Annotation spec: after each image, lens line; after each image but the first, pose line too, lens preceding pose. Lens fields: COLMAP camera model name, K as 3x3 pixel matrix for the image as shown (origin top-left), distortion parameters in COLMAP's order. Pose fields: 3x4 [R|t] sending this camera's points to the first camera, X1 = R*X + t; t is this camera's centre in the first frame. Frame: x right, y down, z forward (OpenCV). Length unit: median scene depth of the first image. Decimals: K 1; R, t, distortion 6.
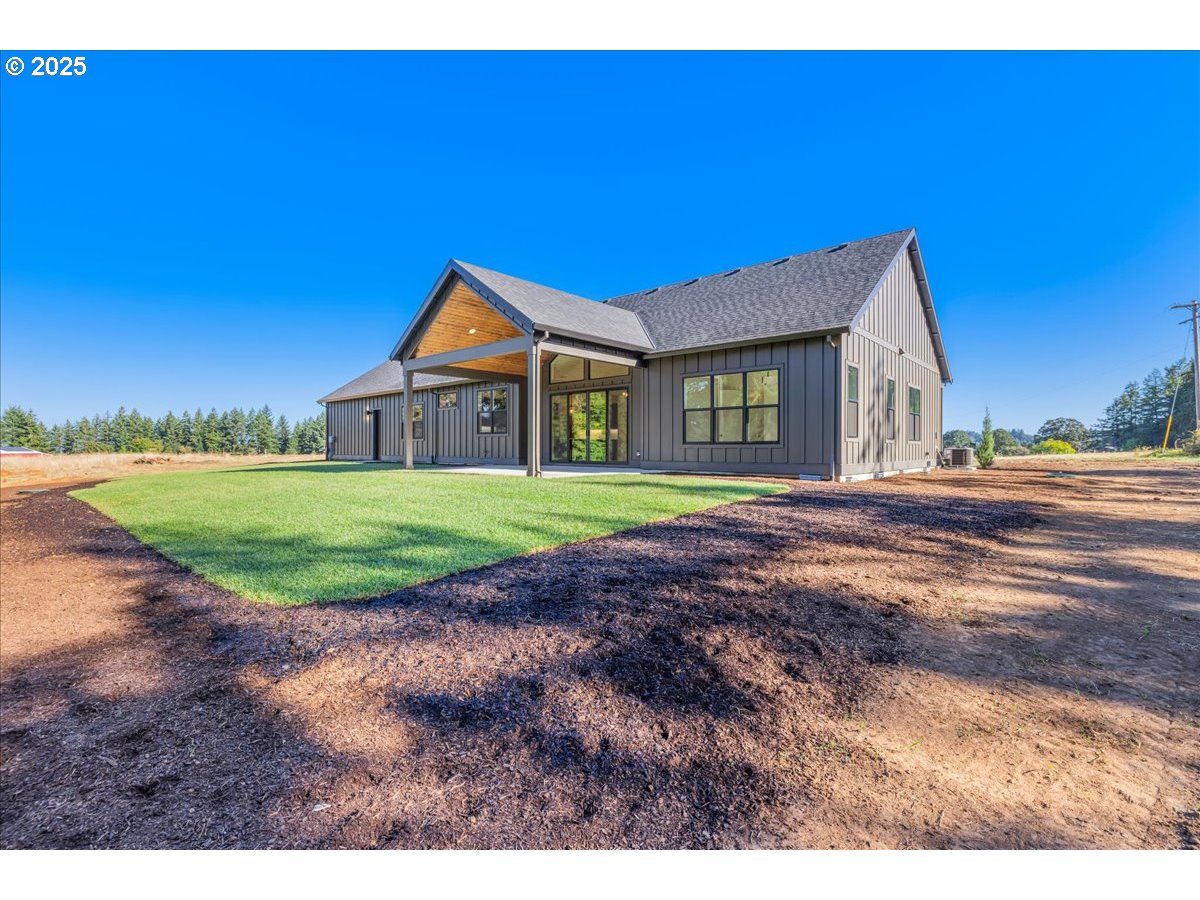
lens RADIAL K [[503.6, 0, 596.7], [0, 503.6, 444.4], [0, 0, 1]] dist [0.002041, 0.000071]
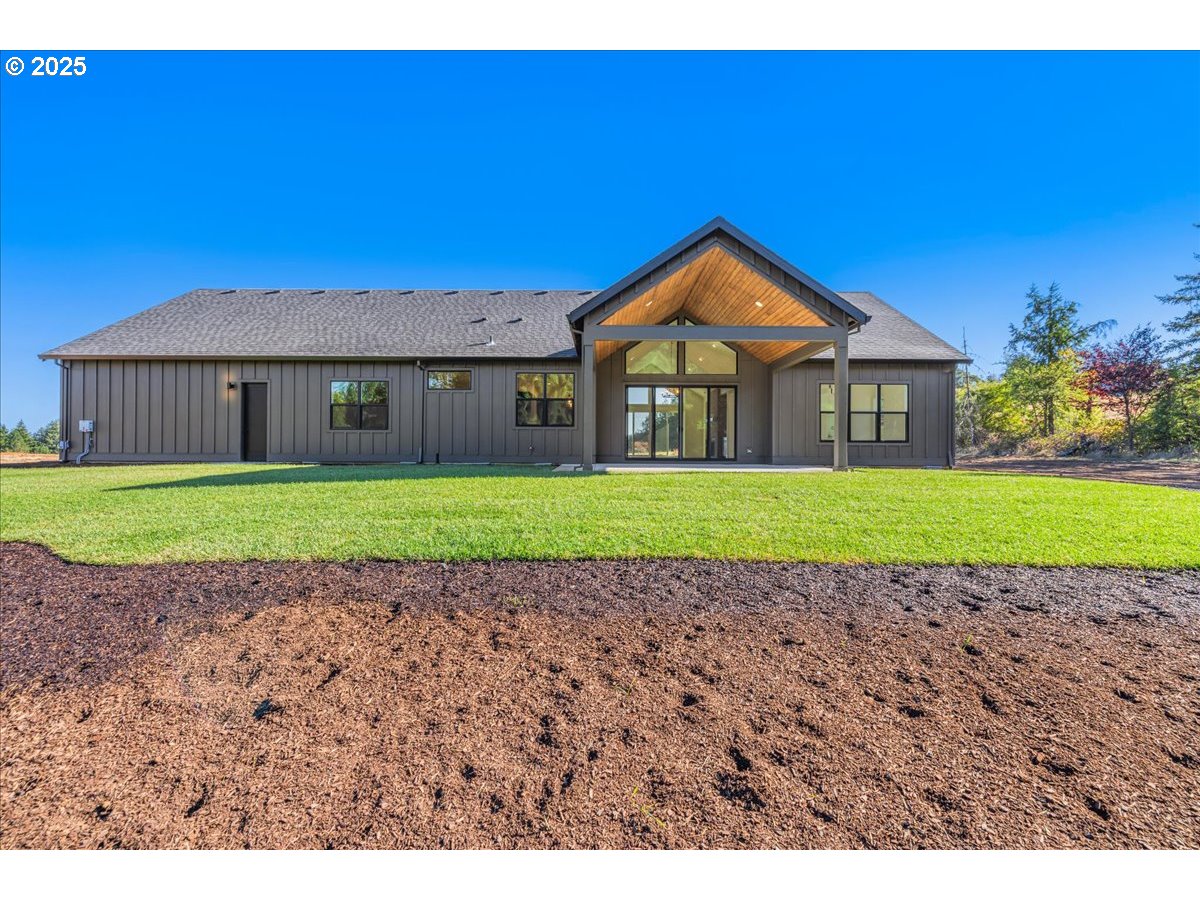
lens RADIAL K [[503.6, 0, 596.7], [0, 503.6, 444.4], [0, 0, 1]] dist [0.002041, 0.000071]
pose [[0.768093, 0.004940, 0.640319, -0.998465], [-0.007514, 0.999971, 0.001298, 0.007577], [-0.640294, -0.005809, 0.768108, 0.485625]]
